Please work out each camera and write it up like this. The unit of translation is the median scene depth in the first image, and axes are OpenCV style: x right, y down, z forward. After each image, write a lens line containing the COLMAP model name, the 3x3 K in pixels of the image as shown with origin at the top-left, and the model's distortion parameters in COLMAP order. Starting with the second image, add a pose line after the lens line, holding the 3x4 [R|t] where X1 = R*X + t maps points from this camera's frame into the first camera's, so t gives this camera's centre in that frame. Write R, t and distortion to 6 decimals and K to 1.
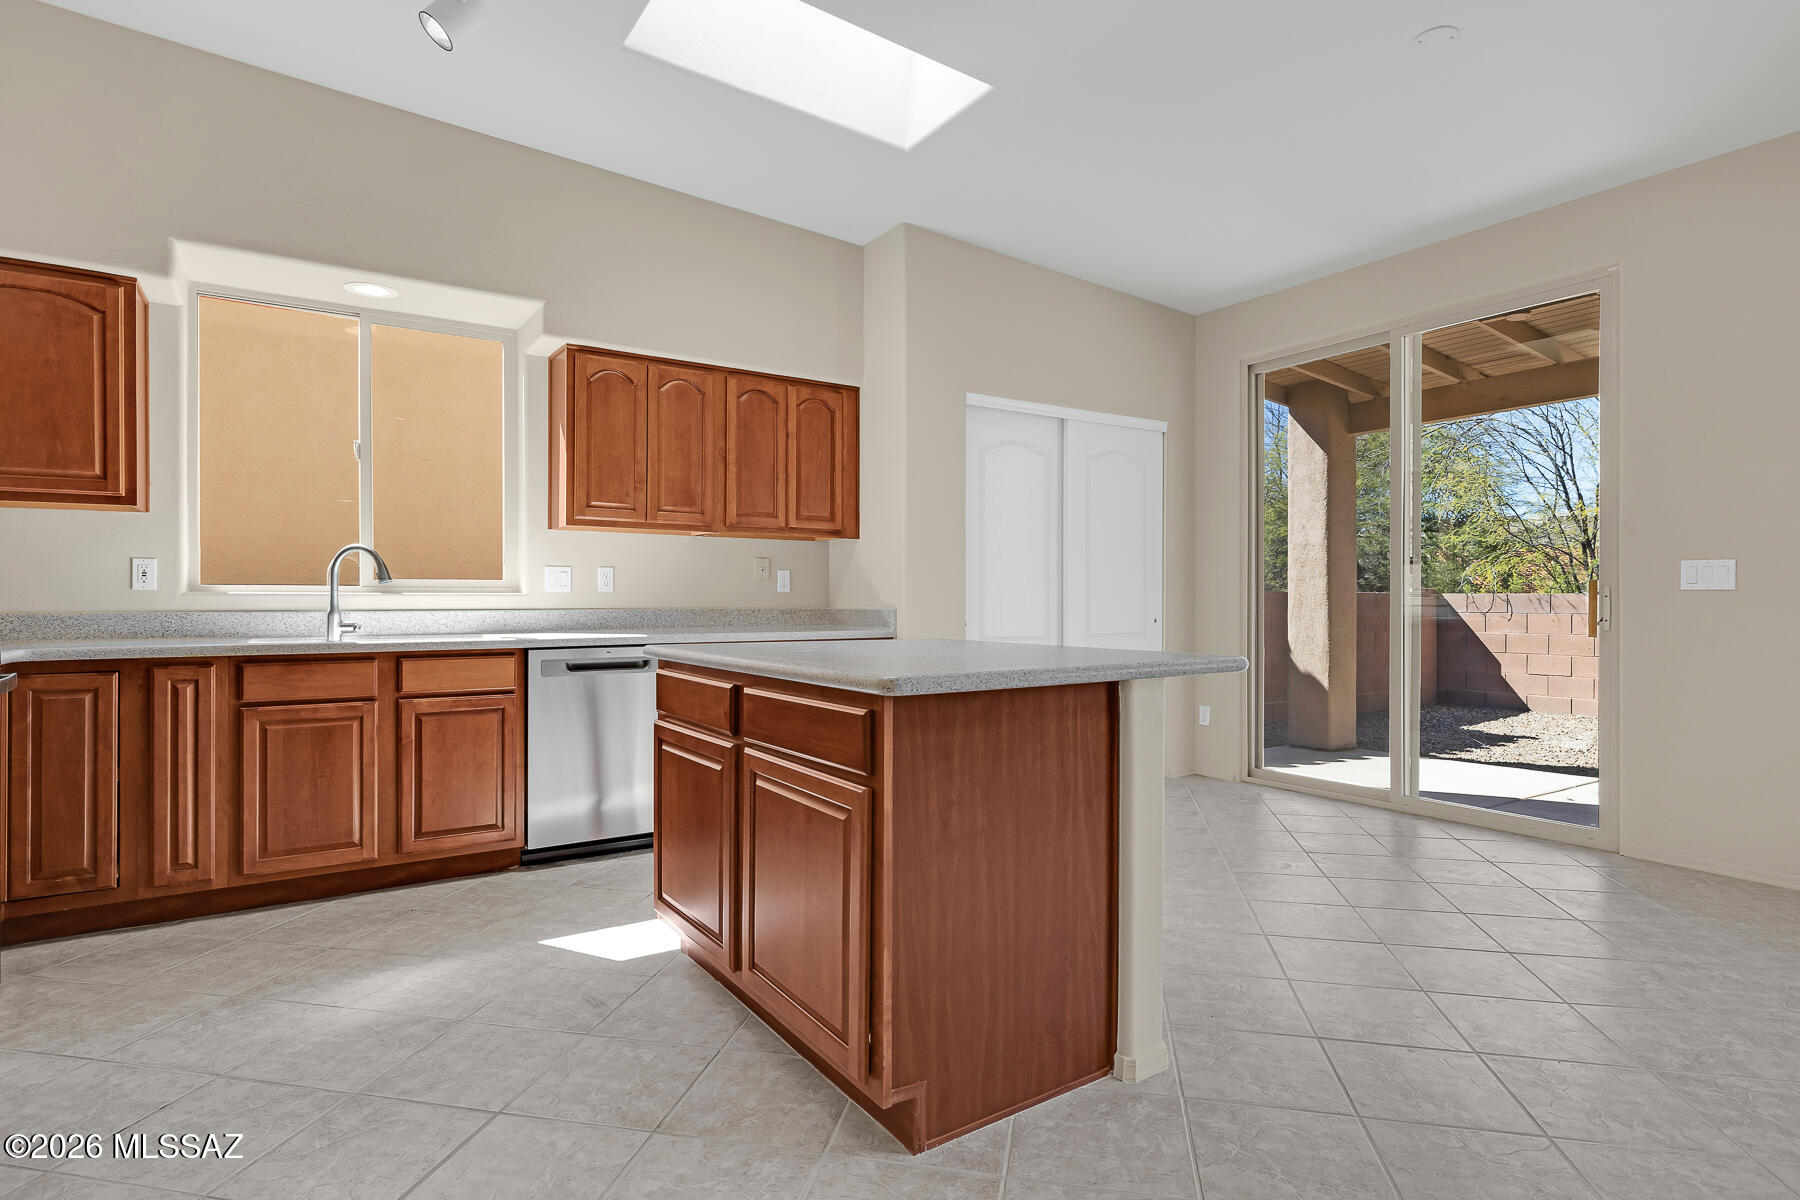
lens RADIAL K [[907.6, 0, 899.9], [0, 907.6, 604.8], [0, 0, 1]] dist [0.001647, 0.000493]
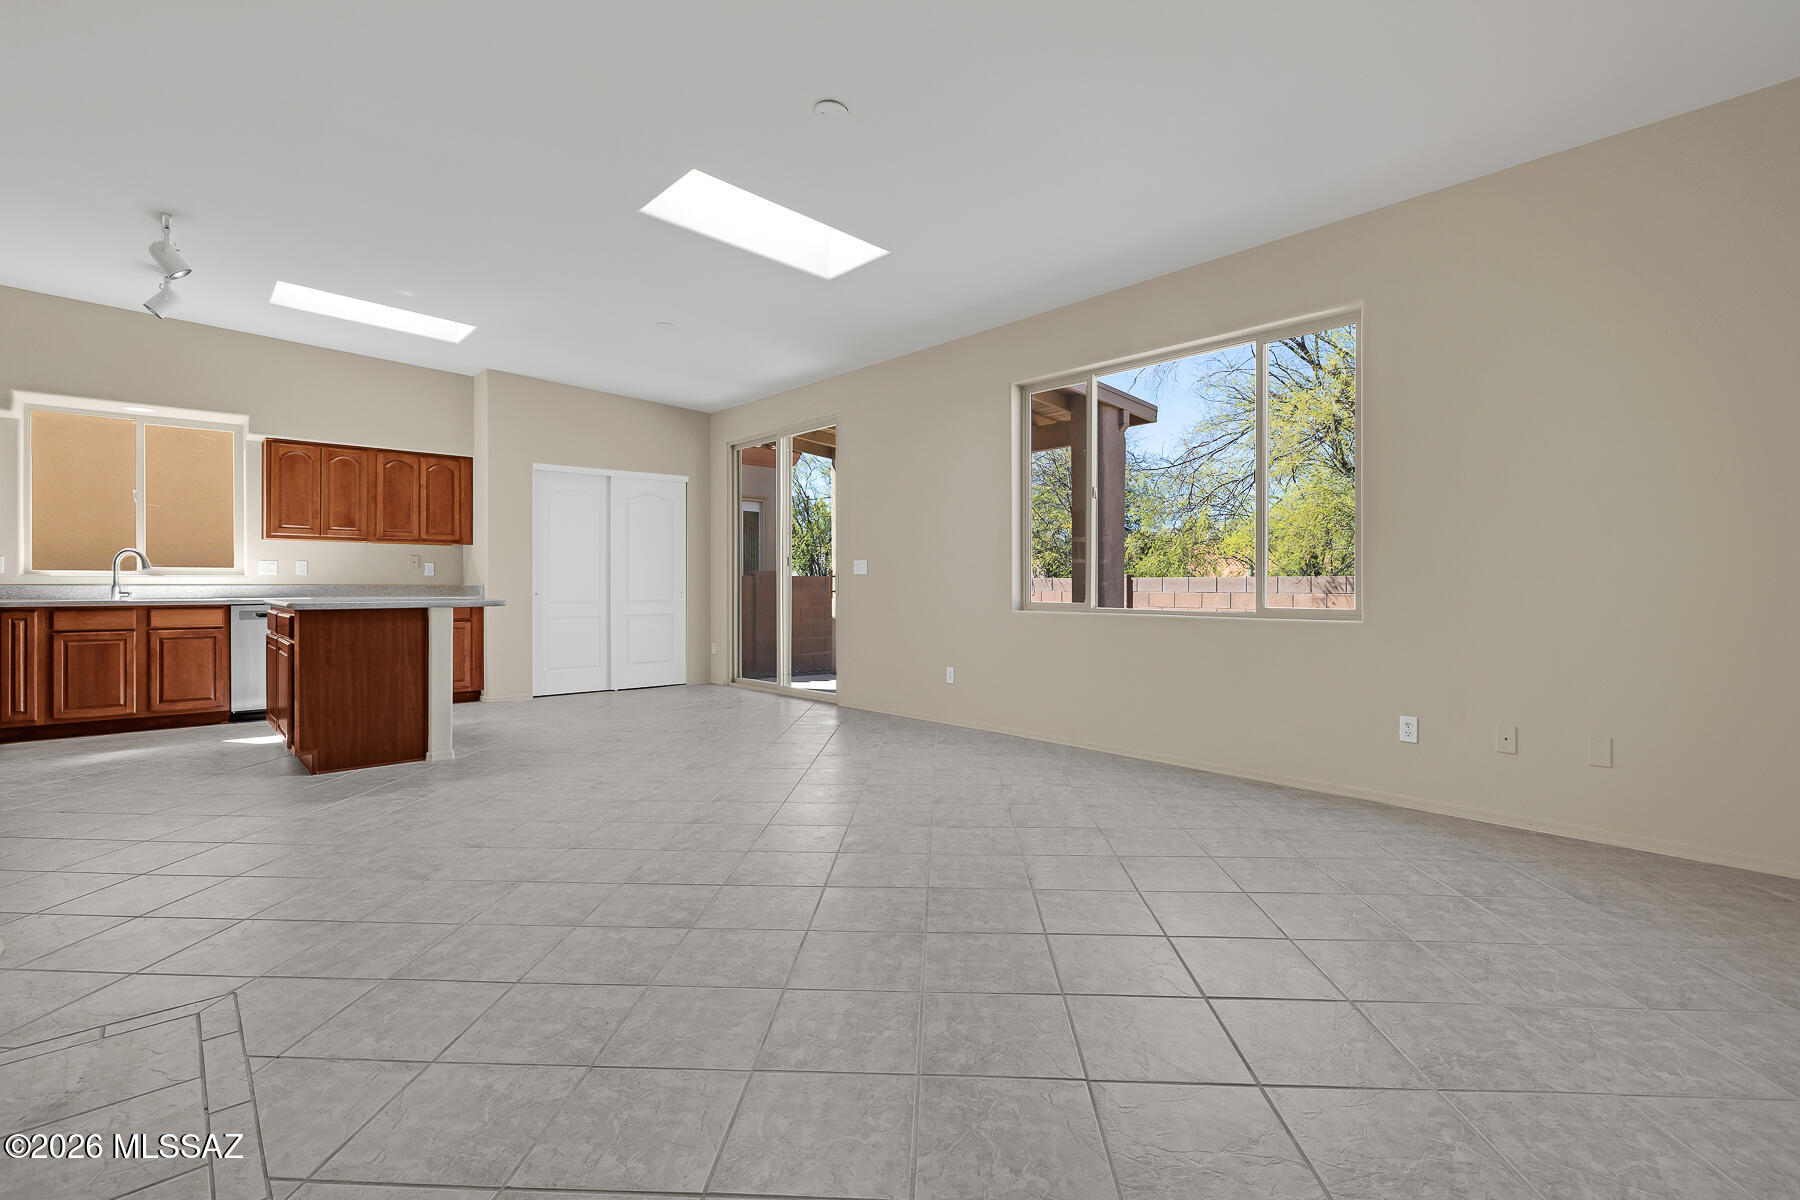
lens RADIAL K [[803.6, 0, 900.3], [0, 803.6, 589.1], [0, 0, 1]] dist [0.002820, -0.000483]
pose [[0.989718, -0.001315, 0.143026, 0.704461], [0.001416, 0.999999, -0.000601, 0.018210], [-0.143025, 0.000797, 0.989719, -0.826602]]
